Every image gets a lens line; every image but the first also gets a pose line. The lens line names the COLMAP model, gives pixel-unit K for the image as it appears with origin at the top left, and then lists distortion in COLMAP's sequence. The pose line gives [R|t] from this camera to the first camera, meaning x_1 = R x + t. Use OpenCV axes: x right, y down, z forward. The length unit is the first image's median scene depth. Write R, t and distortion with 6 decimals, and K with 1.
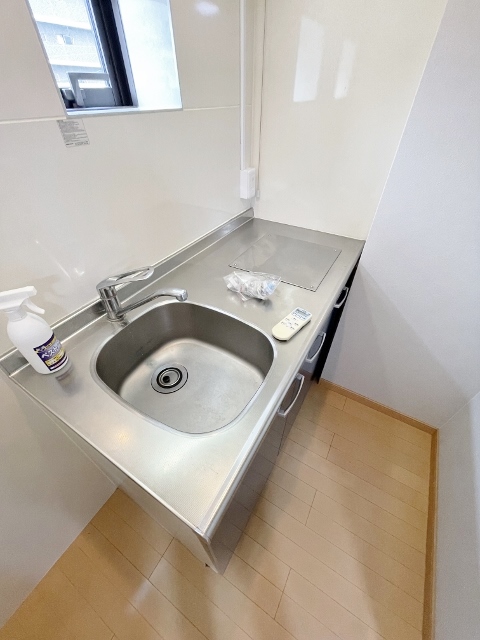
lens RADIAL K [[257.5, 0, 240.8], [0, 257.5, 319.4], [0, 0, 1]] dist [-0.002474, -0.000265]
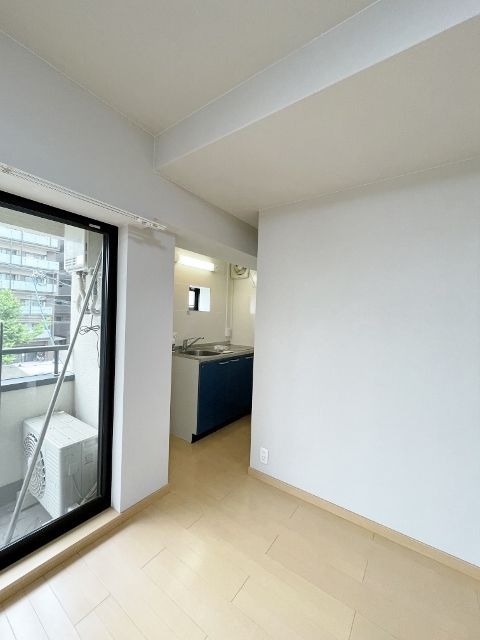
lens RADIAL K [[257.5, 0, 240.8], [0, 257.5, 319.4], [0, 0, 1]] dist [-0.002474, -0.000265]
pose [[0.996367, 0.033448, -0.078317, 0.565849], [-0.076485, 0.755867, -0.650242, 1.821202], [0.037448, 0.653870, 0.755680, -1.918077]]
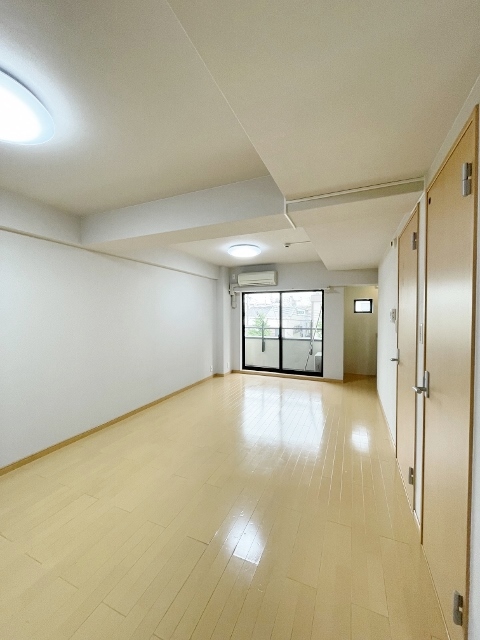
lens RADIAL K [[257.5, 0, 240.8], [0, 257.5, 319.4], [0, 0, 1]] dist [-0.002474, -0.000265]
pose [[0.127237, 0.023033, -0.991605, 4.922716], [-0.654039, 0.753540, -0.066419, 2.324080], [0.745684, 0.656999, 0.110943, -2.579037]]
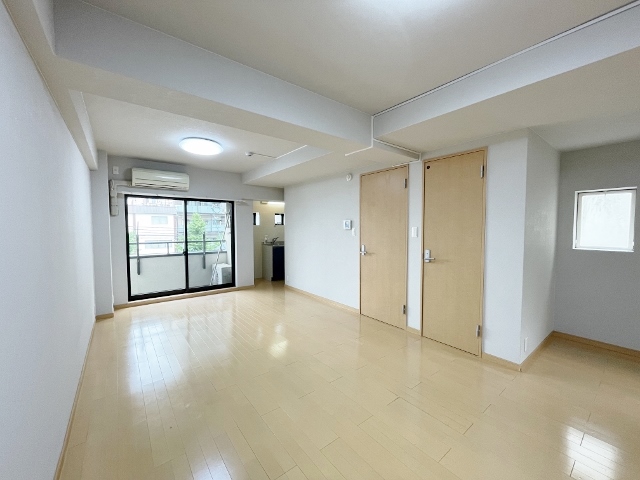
lens RADIAL K [[257.5, 0, 319.4], [0, 257.5, 239.0], [0, 0, 1]] dist [-0.002474, -0.000265]
pose [[0.933022, 0.015020, -0.359505, 3.429543], [-0.236718, 0.778088, -0.581845, 3.817078], [0.270987, 0.627976, 0.729529, -4.170448]]
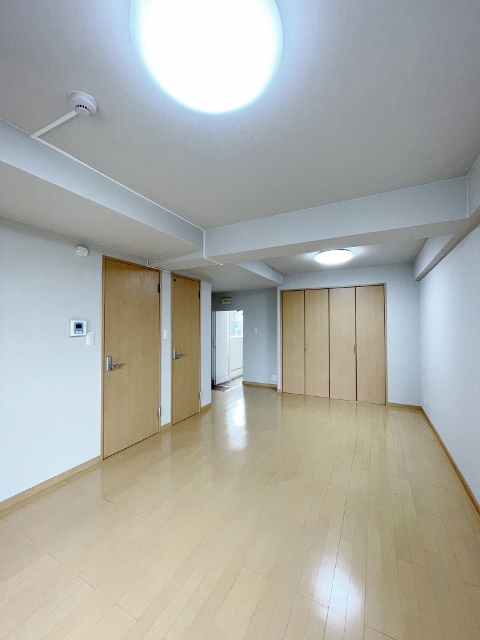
lens RADIAL K [[257.5, 0, 240.8], [0, 257.5, 319.4], [0, 0, 1]] dist [-0.002474, -0.000265]
pose [[-0.061189, 0.022105, 0.997881, -0.358744], [0.660395, 0.750539, 0.023869, 1.961521], [-0.748421, 0.660457, -0.060522, -2.166392]]
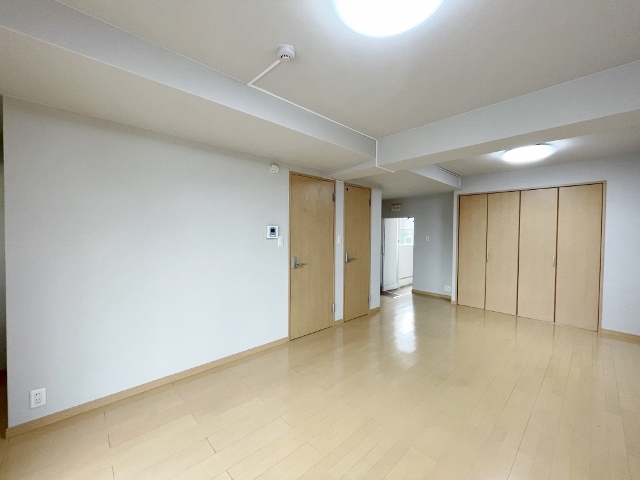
lens RADIAL K [[257.5, 0, 319.4], [0, 257.5, 239.0], [0, 0, 1]] dist [-0.002474, -0.000265]
pose [[0.274801, -0.019846, 0.961296, -0.585725], [0.628446, 0.760378, -0.163953, 1.964670], [-0.727695, 0.649177, 0.221424, -2.116881]]
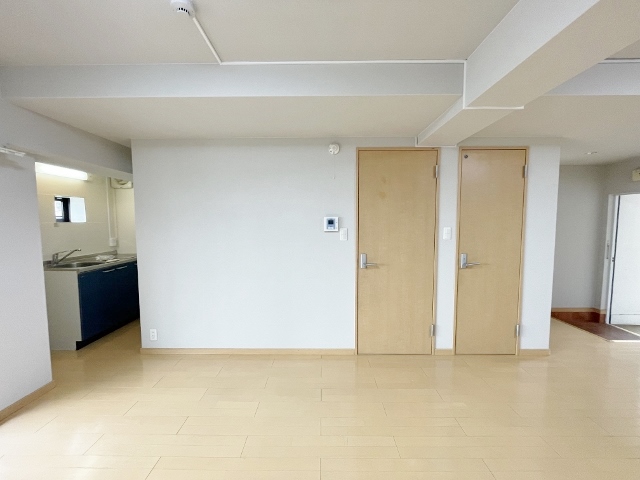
lens RADIAL K [[257.5, 0, 319.4], [0, 257.5, 239.0], [0, 0, 1]] dist [-0.002474, -0.000265]
pose [[0.862536, -0.039008, 0.504490, 0.821051], [0.337303, 0.787511, -0.515803, 2.508675], [-0.377171, 0.615065, 0.692414, -2.796706]]
